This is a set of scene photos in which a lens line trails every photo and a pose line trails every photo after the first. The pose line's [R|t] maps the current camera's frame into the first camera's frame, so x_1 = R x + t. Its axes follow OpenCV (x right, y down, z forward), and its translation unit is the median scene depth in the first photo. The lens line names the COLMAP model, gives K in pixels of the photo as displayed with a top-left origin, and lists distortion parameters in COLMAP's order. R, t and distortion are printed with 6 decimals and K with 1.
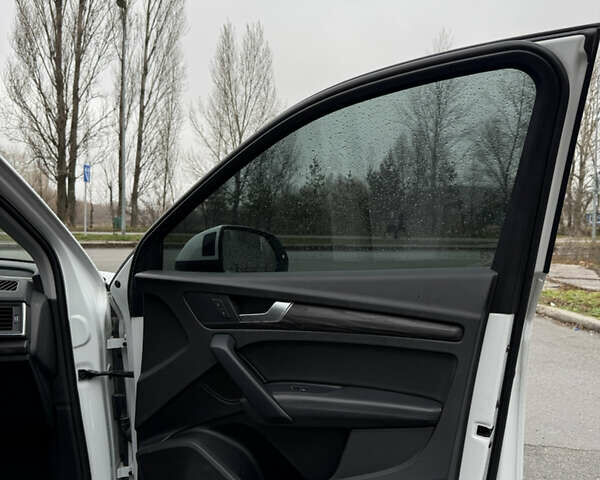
lens RADIAL K [[554.2, 0, 301.1], [0, 554.2, 257.3], [0, 0, 1]] dist [0.044997, -0.120941]
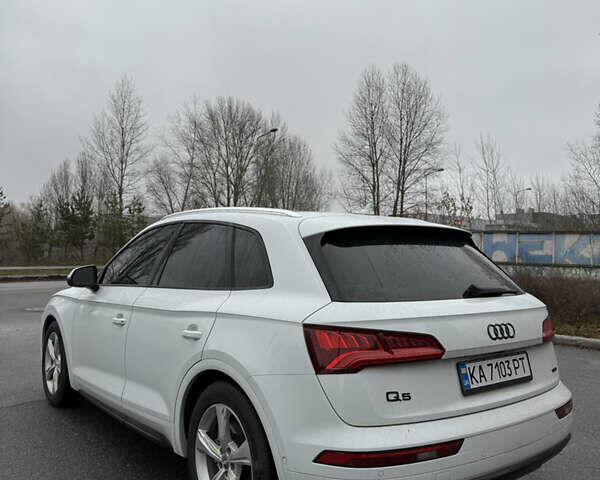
lens RADIAL K [[559.9, 0, 300.0], [0, 559.9, 240.0], [0, 0, 1]] dist [0.120820, -0.241055]
pose [[0.827610, -0.001311, 0.561302, -0.099427], [0.045266, 0.996896, -0.064415, 0.000985], [-0.559475, 0.078718, 0.825101, -0.101025]]
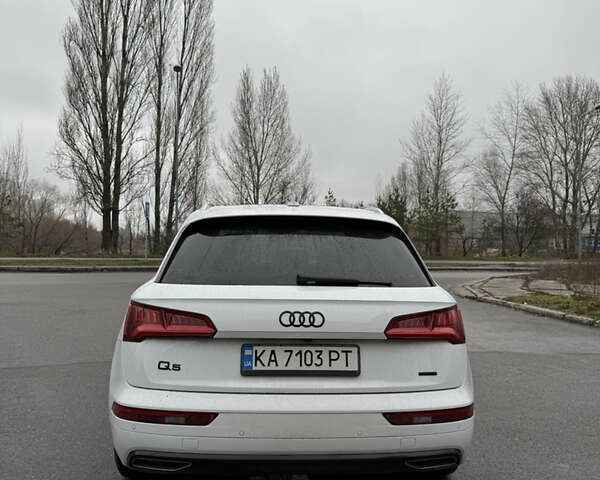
lens RADIAL K [[559.9, 0, 300.0], [0, 559.9, 240.0], [0, 0, 1]] dist [0.120820, -0.241055]
pose [[0.999955, -0.009433, -0.000658, -0.037155], [0.009359, 0.997237, -0.073699, 0.004376], [0.001352, 0.073689, 0.997280, -0.126701]]
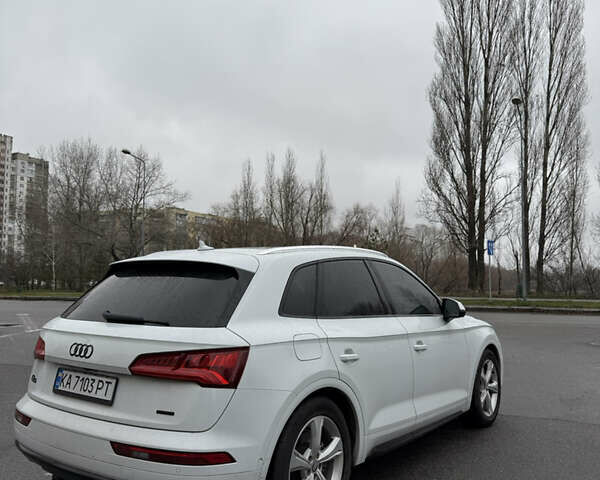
lens RADIAL K [[559.9, 0, 300.0], [0, 559.9, 240.0], [0, 0, 1]] dist [0.120820, -0.241055]
pose [[0.763583, -0.066341, -0.642293, 0.044359], [-0.027880, 0.990393, -0.135440, 0.003351], [0.645107, 0.121327, 0.754398, -0.099801]]
